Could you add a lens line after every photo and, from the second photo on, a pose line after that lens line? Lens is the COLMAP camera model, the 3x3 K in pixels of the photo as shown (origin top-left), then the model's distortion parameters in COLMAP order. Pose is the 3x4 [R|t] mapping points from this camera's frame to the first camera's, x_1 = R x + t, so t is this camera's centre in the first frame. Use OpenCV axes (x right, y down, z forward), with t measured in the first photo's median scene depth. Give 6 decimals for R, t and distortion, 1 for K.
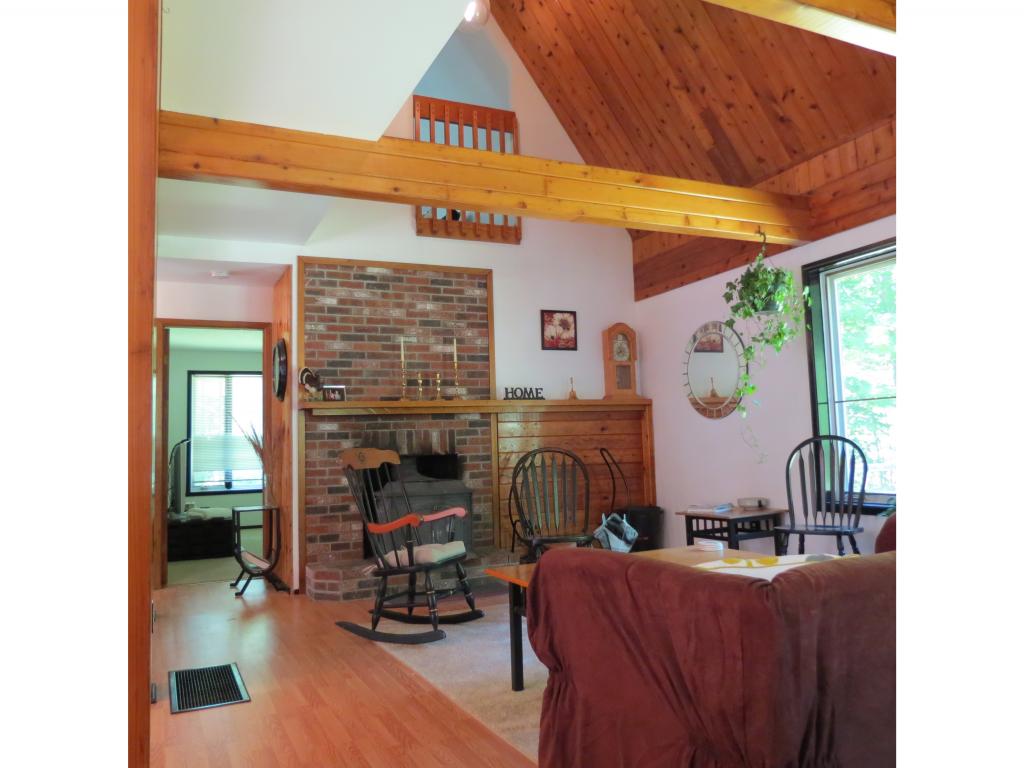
lens RADIAL K [[754.2, 0, 514.4], [0, 754.2, 381.1], [0, 0, 1]] dist [-0.034833, 0.006826]
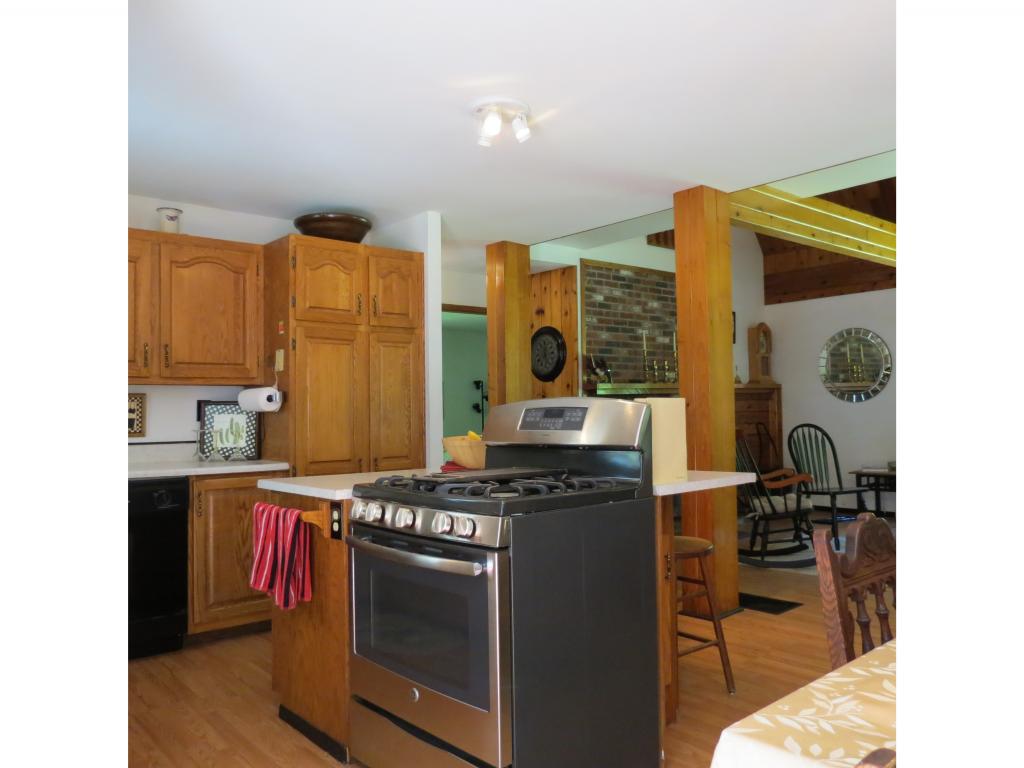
lens RADIAL K [[754.2, 0, 512.2], [0, 754.2, 384.0], [0, 0, 1]] dist [-0.034833, 0.006826]
pose [[0.964766, 0.024324, 0.261981, -0.684290], [-0.038067, 0.998145, 0.047511, -0.022002], [-0.260339, -0.055809, 0.963903, -0.115552]]
